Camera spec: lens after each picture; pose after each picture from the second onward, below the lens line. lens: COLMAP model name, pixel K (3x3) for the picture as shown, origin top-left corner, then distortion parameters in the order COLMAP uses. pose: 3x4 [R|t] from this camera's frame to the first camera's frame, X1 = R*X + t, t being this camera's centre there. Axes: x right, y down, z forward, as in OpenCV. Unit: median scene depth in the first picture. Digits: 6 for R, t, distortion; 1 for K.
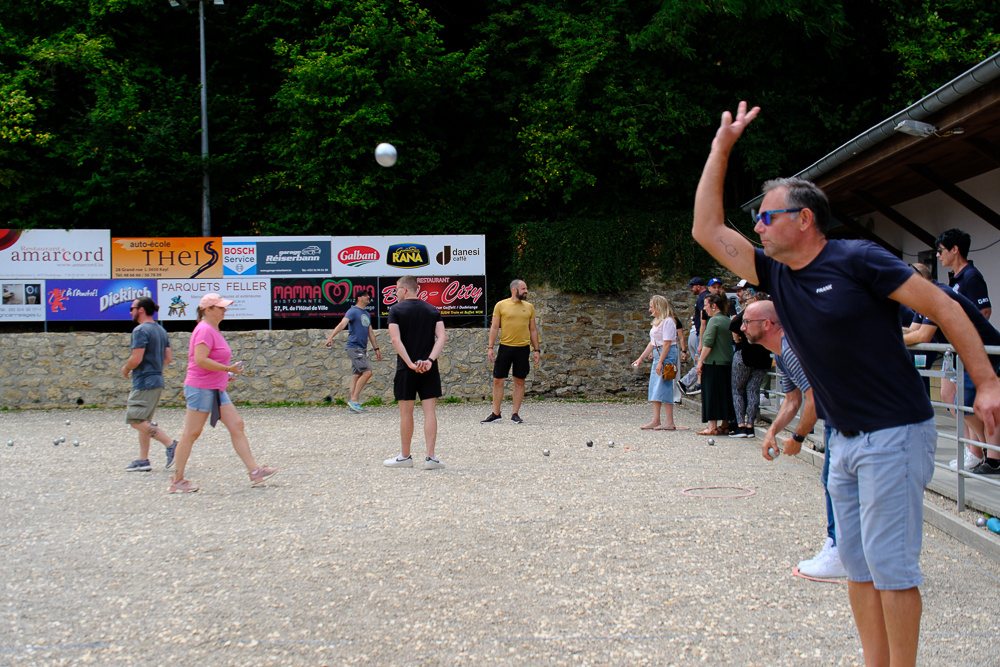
lens RADIAL K [[1227.7, 0, 496.1], [0, 1227.7, 331.2], [0, 0, 1]] dist [0.103119, 0.000000]
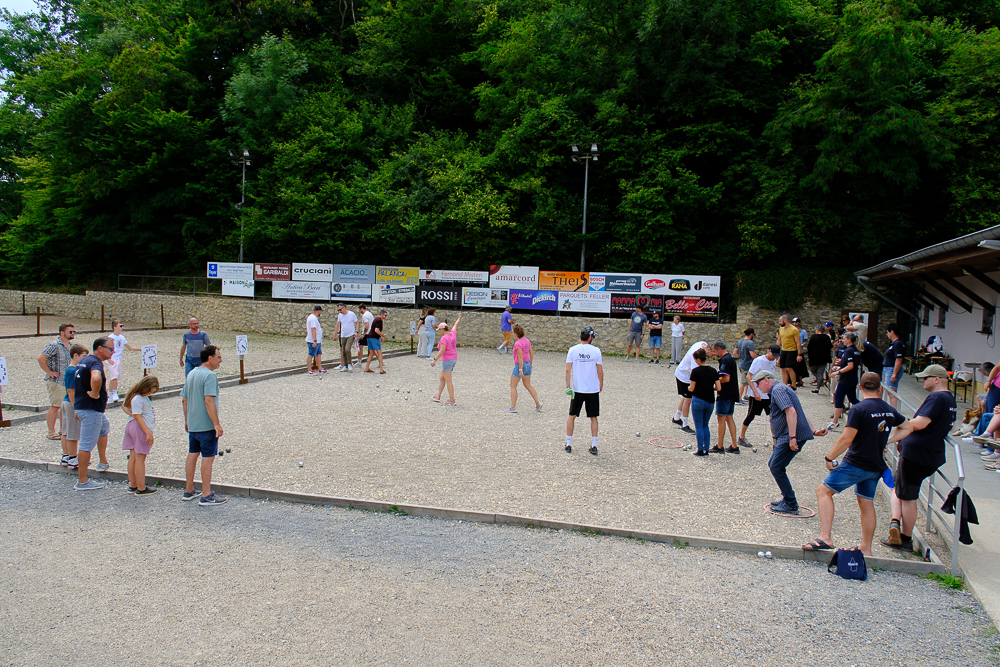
lens RADIAL K [[793.6, 0, 497.2], [0, 793.6, 334.8], [0, 0, 1]] dist [0.062928, 0.005225]
pose [[0.941183, 0.063952, -0.331791, 0.083929], [-0.049644, 0.997442, 0.051432, -0.032831], [0.334231, -0.031935, 0.941950, -0.321166]]
